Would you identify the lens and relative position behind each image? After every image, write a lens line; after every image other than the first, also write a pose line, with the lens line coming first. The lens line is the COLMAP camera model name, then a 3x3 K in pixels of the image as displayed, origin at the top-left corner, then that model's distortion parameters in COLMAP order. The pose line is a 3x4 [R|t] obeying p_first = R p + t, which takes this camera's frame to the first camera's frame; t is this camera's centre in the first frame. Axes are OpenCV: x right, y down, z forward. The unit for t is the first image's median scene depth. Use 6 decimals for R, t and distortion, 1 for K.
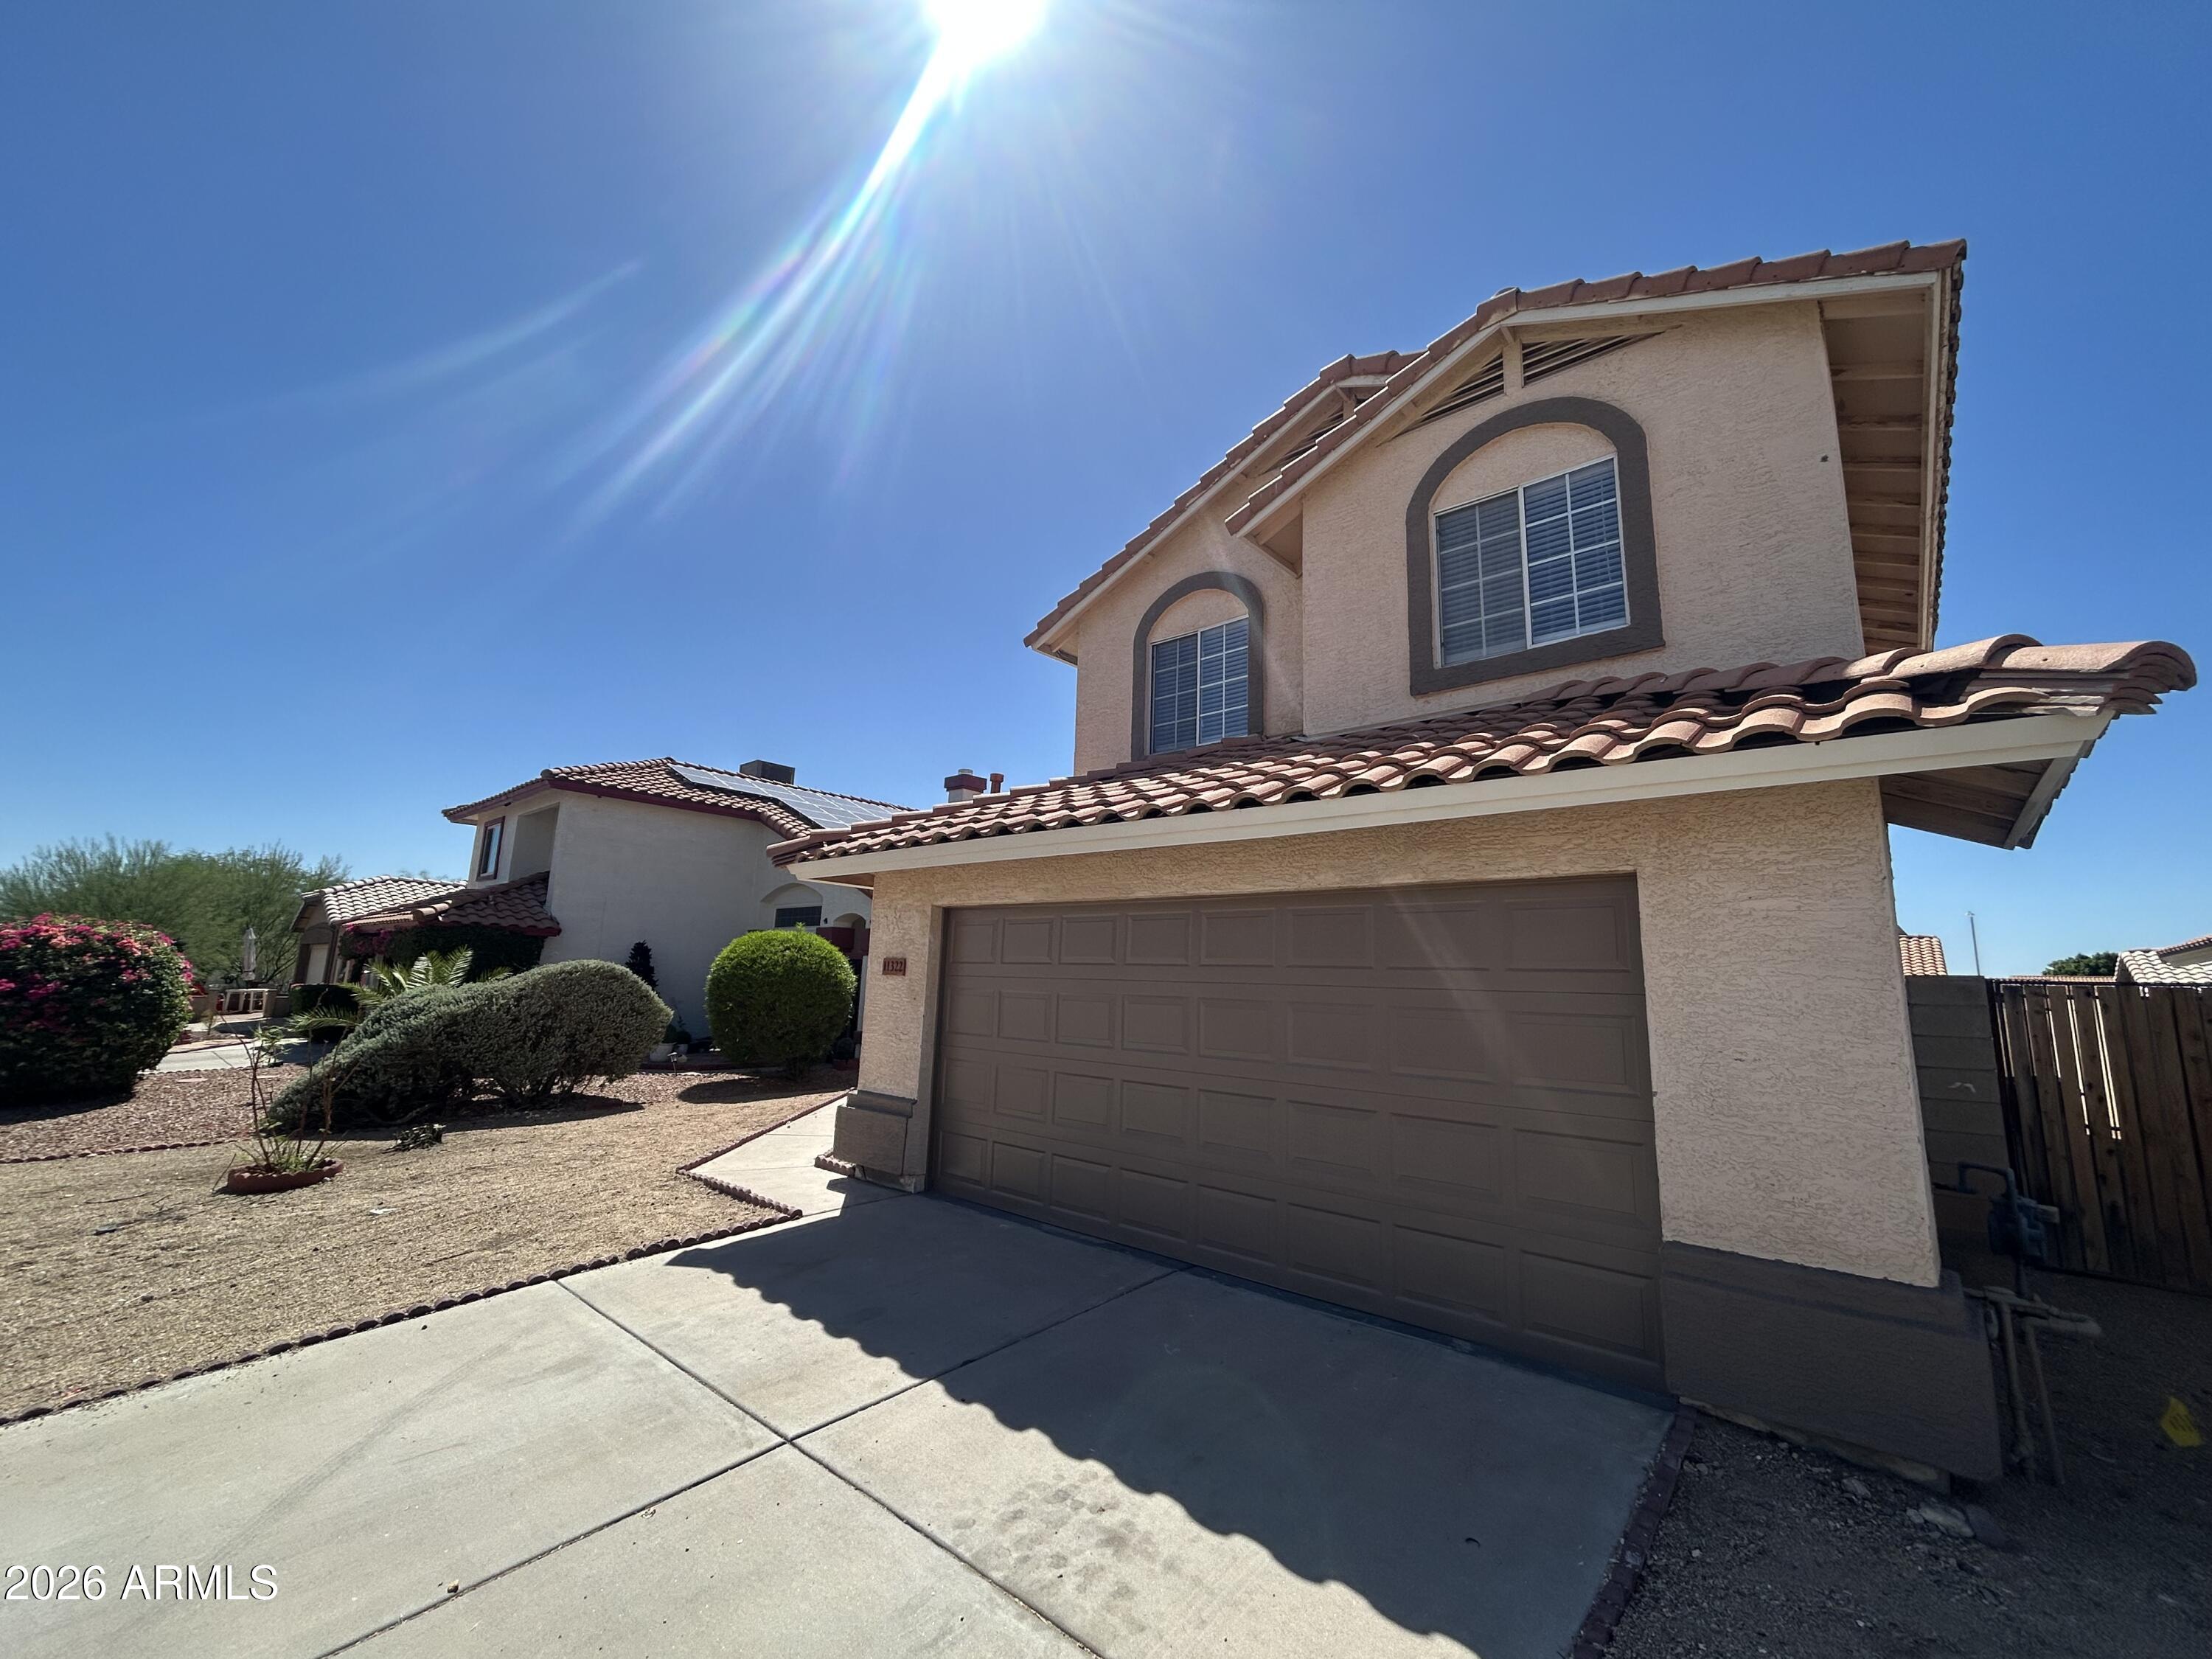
lens RADIAL K [[893.0, 0, 1101.6], [0, 893.0, 824.5], [0, 0, 1]] dist [-0.005559, 0.003175]
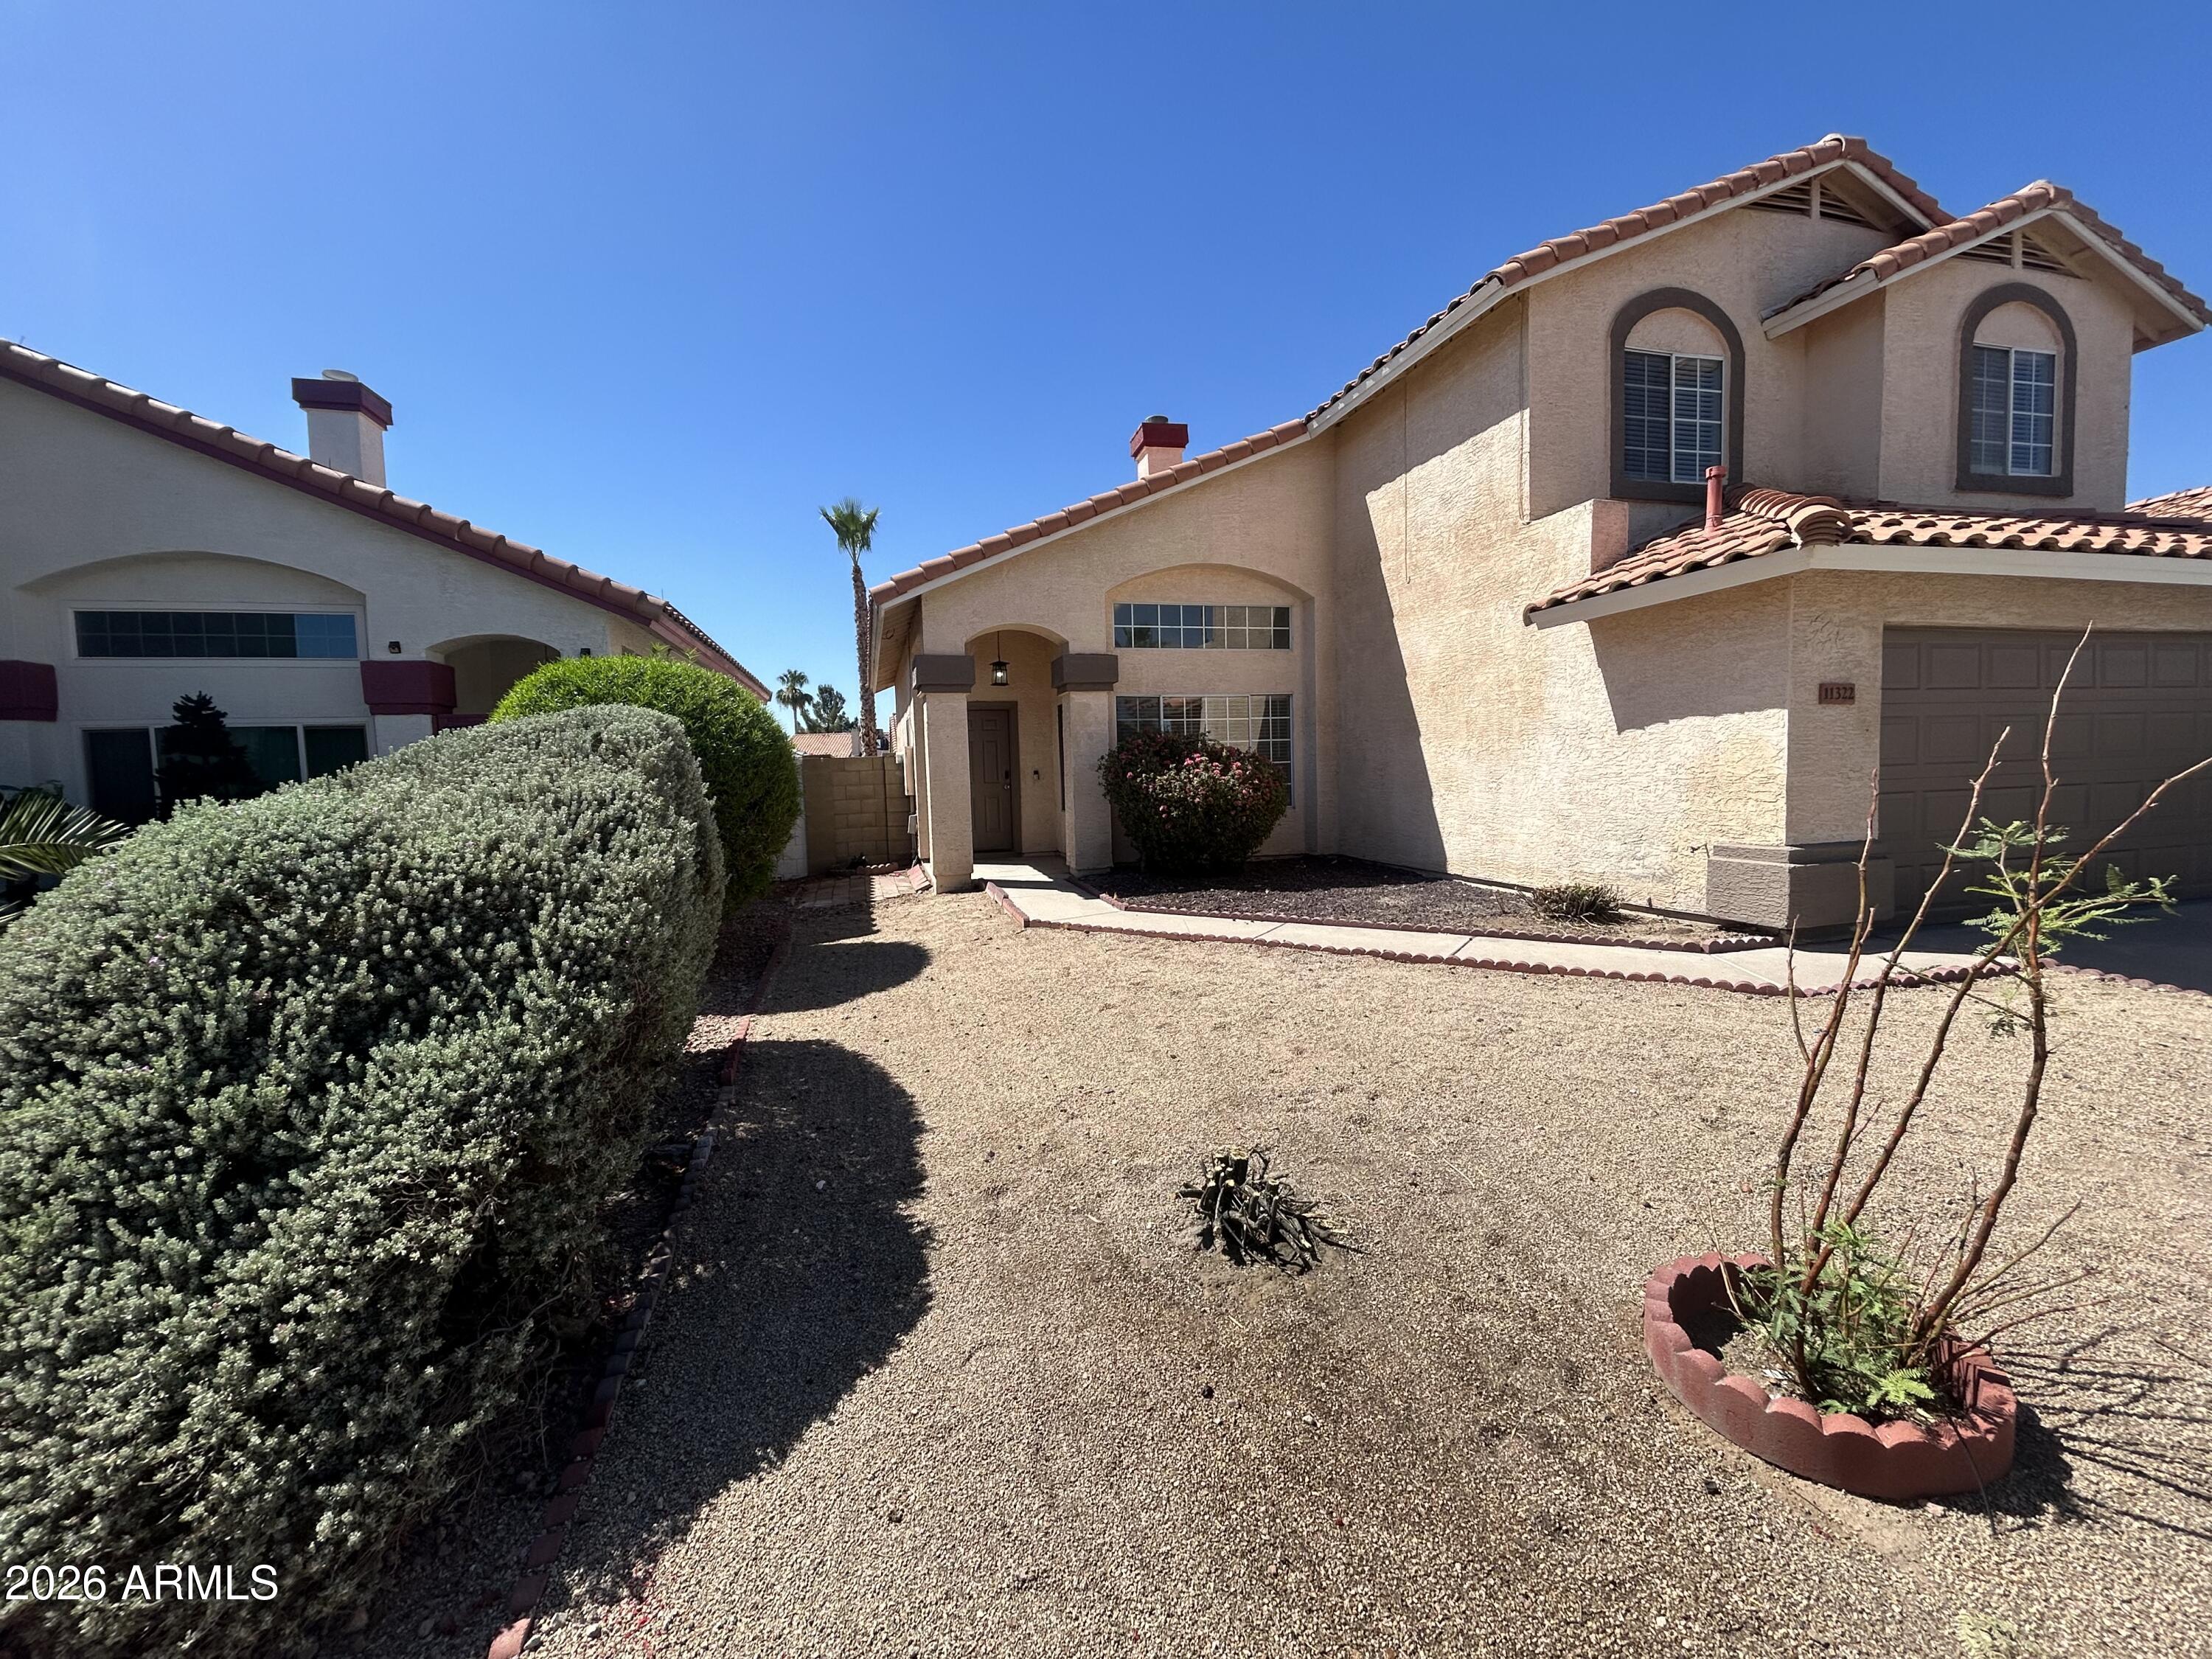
lens RADIAL K [[893.0, 0, 1101.6], [0, 893.0, 824.5], [0, 0, 1]] dist [-0.005559, 0.003175]
pose [[0.554242, -0.101763, 0.826111, -1.375235], [-0.100408, 0.977076, 0.187724, 0.201826], [-0.826277, -0.186993, 0.531319, 1.162696]]
